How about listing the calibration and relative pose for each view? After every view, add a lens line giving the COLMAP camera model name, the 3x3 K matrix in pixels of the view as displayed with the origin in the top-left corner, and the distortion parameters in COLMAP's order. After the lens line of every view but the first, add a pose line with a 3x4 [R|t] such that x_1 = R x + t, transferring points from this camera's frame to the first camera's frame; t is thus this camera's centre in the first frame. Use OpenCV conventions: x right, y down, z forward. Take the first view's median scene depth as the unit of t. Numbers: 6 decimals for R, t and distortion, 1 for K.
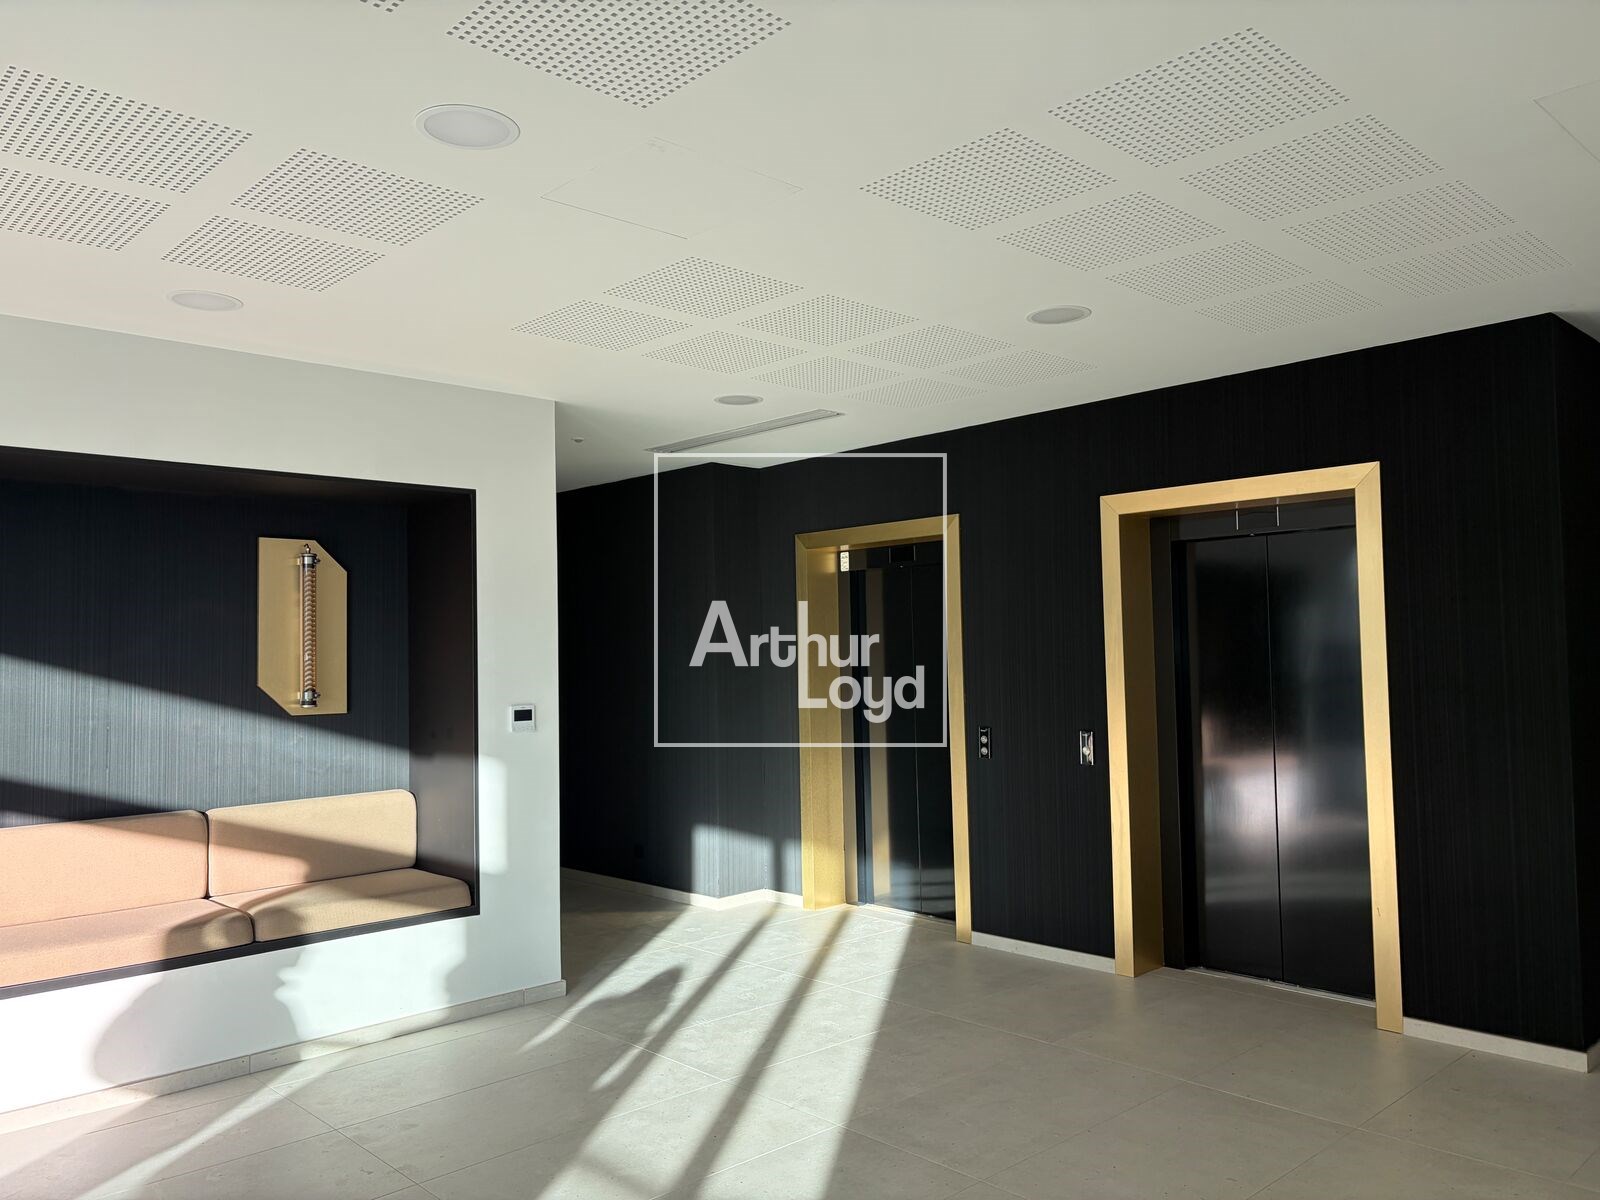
lens RADIAL K [[1205.4, 0, 802.8], [0, 1205.4, 611.0], [0, 0, 1]] dist [0.046319, -0.050107]
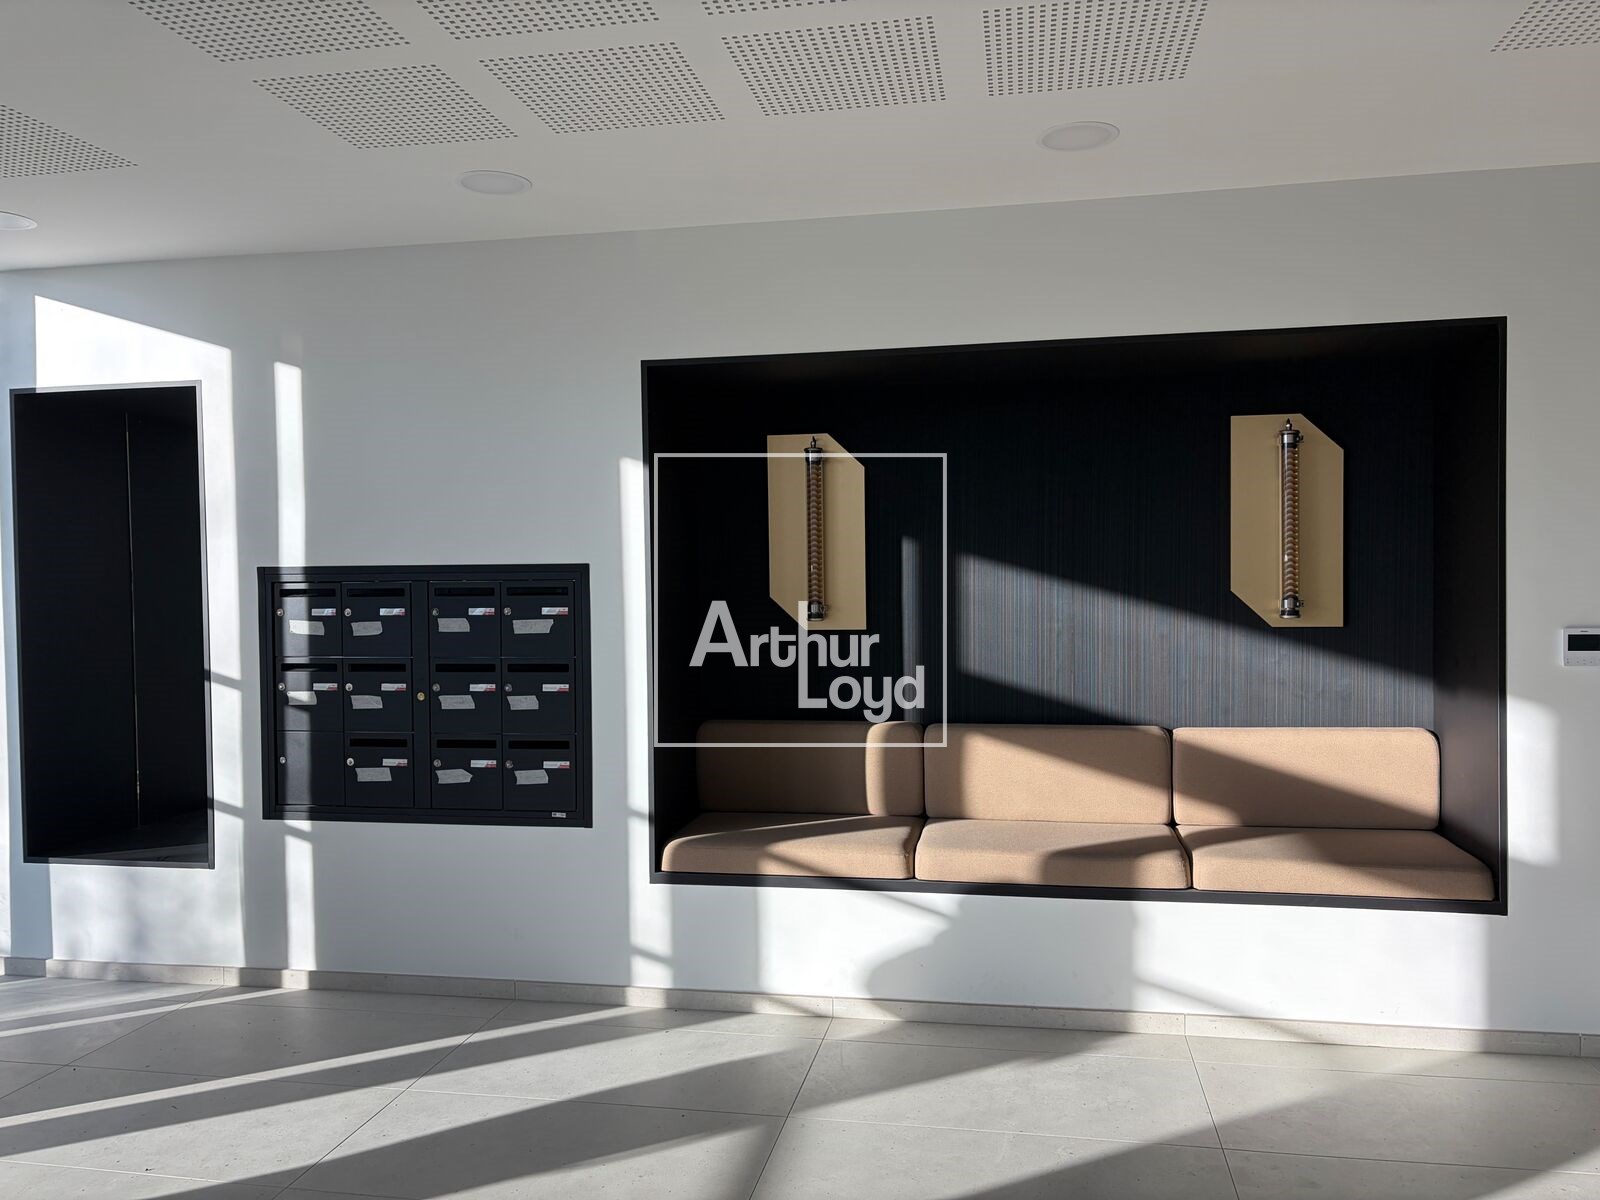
lens RADIAL K [[1205.4, 0, 802.8], [0, 1205.4, 611.0], [0, 0, 1]] dist [0.046319, -0.050107]
pose [[0.582475, 0.034479, -0.812117, 0.070015], [0.032985, 0.997274, 0.065998, 0.009194], [0.812179, -0.065230, 0.579750, 0.252889]]
